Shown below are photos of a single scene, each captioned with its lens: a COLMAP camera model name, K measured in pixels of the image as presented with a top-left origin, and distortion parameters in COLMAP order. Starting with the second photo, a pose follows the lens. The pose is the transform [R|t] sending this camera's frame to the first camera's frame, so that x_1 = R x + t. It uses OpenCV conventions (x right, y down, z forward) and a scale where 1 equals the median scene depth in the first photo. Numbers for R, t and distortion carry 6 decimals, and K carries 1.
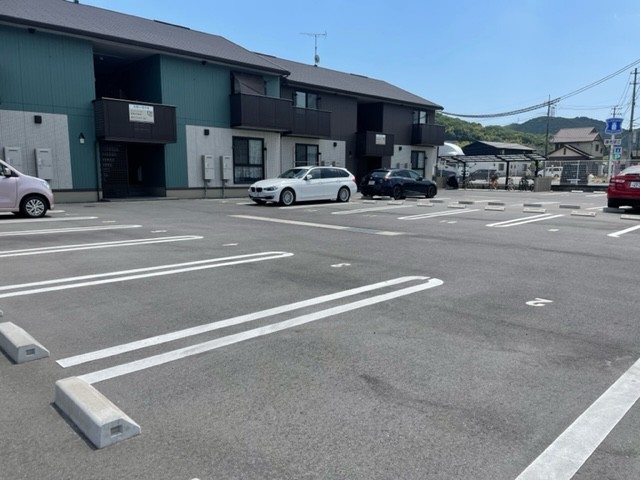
lens RADIAL K [[482.6, 0, 323.4], [0, 482.6, 244.2], [0, 0, 1]] dist [0.094037, -0.127711]
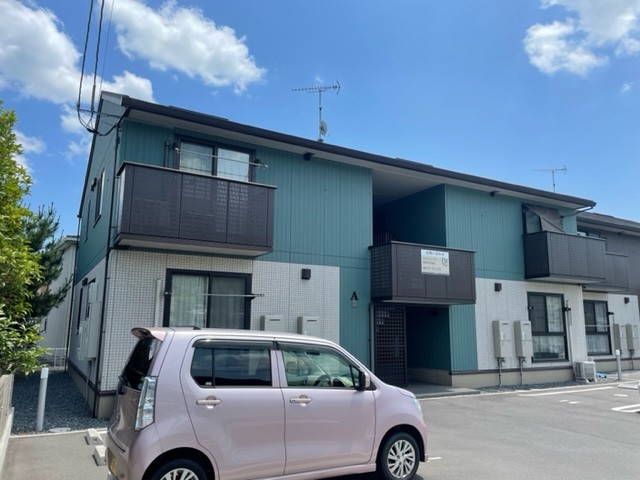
lens RADIAL K [[469.4, 0, 311.1], [0, 469.4, 251.7], [0, 0, 1]] dist [0.115343, -0.110181]
pose [[0.964420, -0.039630, -0.261388, -0.323695], [-0.039425, 0.956087, -0.290418, -0.074508], [0.261419, 0.290390, 0.920507, 0.309007]]
